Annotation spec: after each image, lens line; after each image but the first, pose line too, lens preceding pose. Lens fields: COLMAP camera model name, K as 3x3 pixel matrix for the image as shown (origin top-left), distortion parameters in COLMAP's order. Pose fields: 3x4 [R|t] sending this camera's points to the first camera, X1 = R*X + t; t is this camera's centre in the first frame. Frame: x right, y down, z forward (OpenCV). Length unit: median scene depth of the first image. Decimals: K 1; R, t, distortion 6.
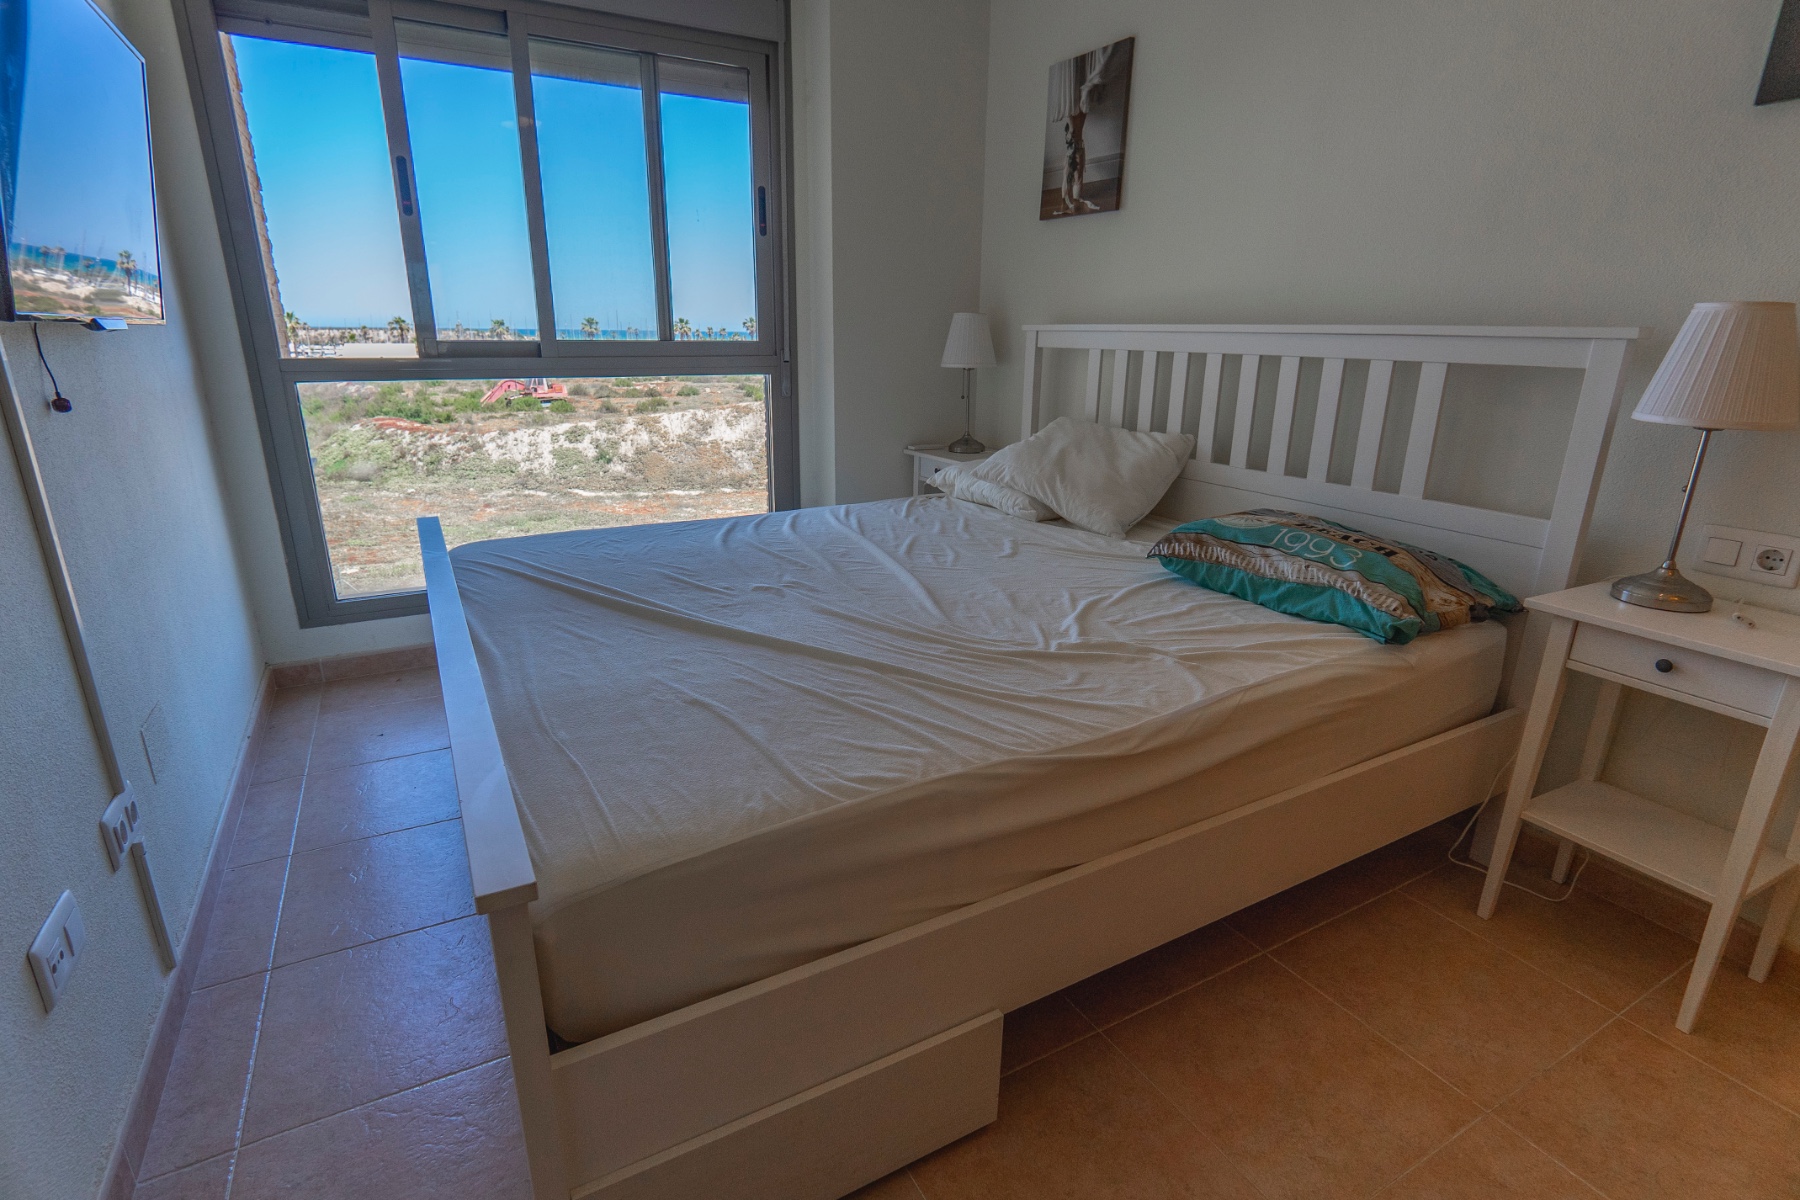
lens RADIAL K [[868.2, 0, 902.2], [0, 868.2, 609.1], [0, 0, 1]] dist [-0.026488, 0.010829]
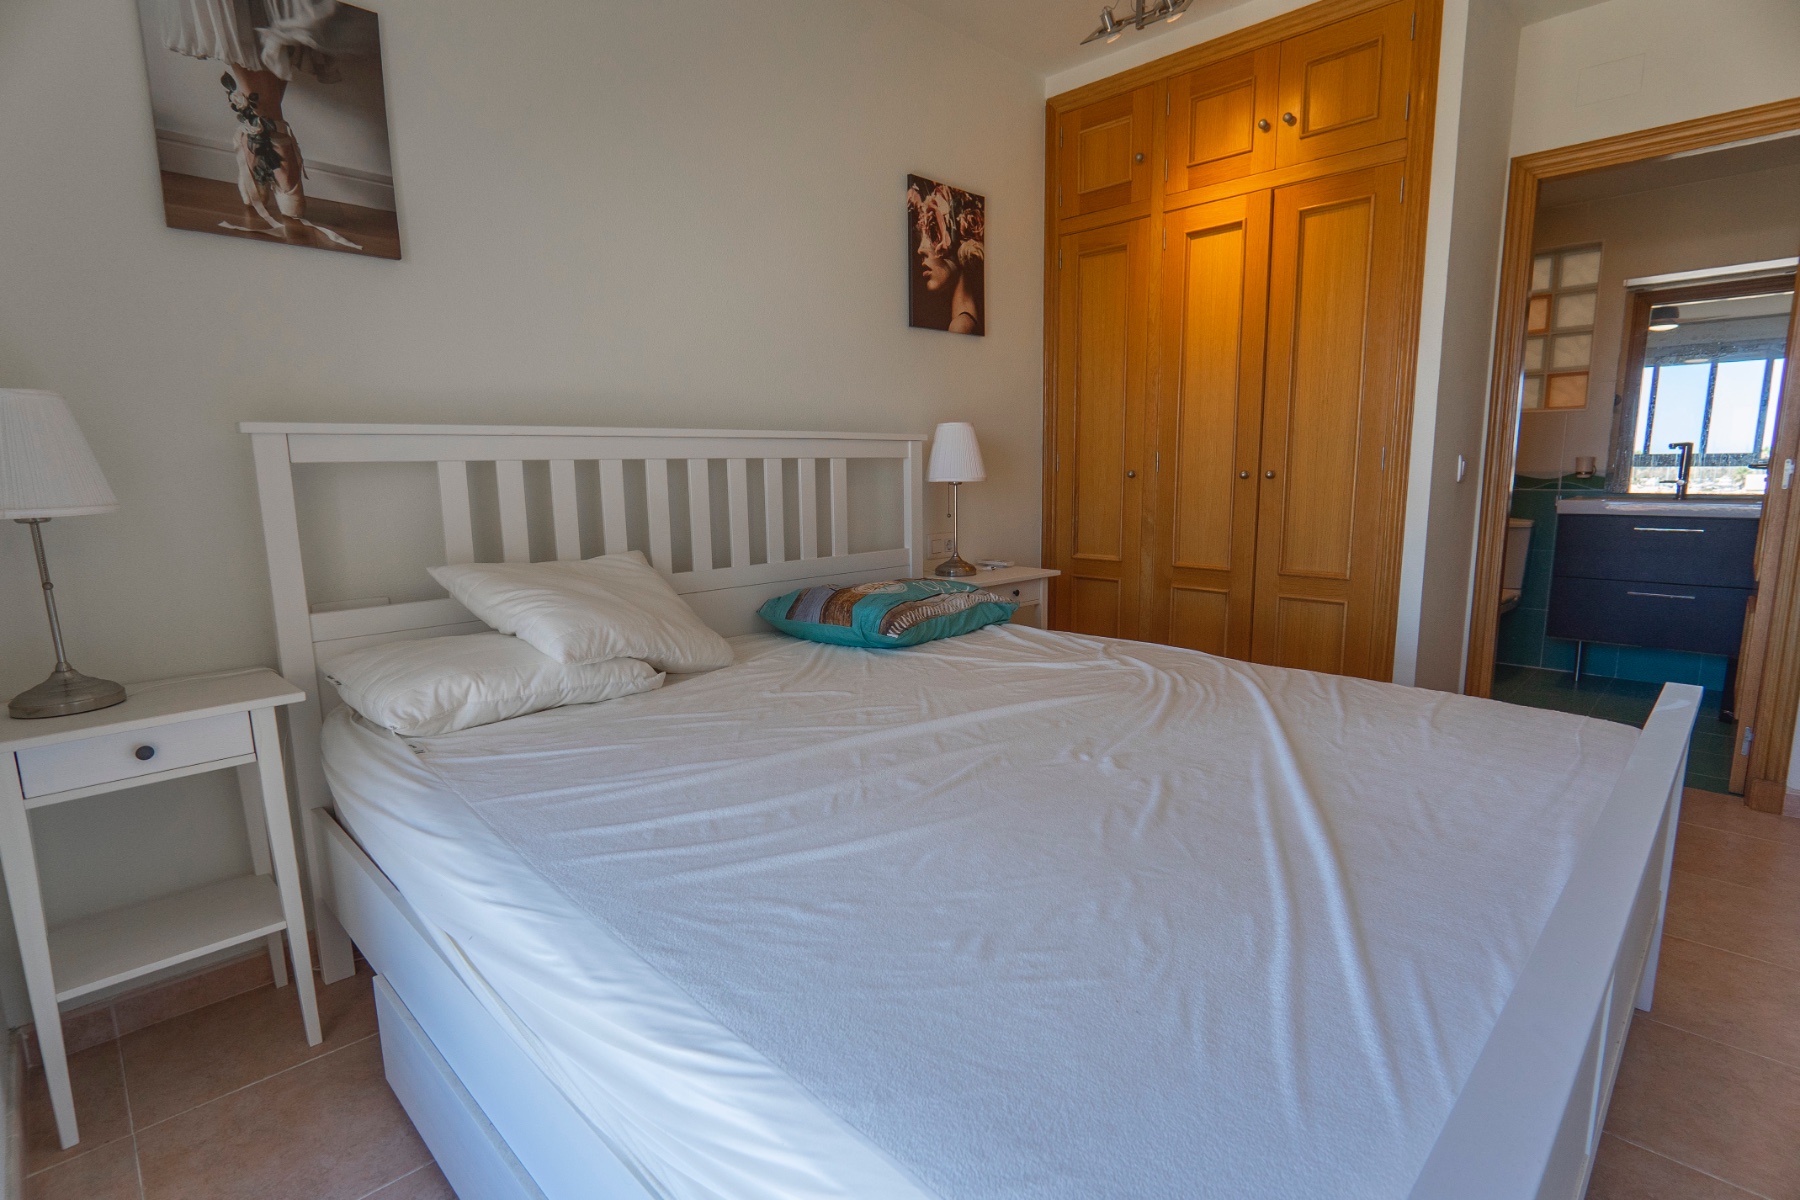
lens RADIAL K [[868.2, 0, 902.2], [0, 868.2, 609.1], [0, 0, 1]] dist [-0.026488, 0.010829]
pose [[-0.260773, -0.176257, 0.949174, -0.538287], [0.296931, 0.920887, 0.252583, -0.264009], [-0.918602, 0.347706, -0.187807, 0.859736]]
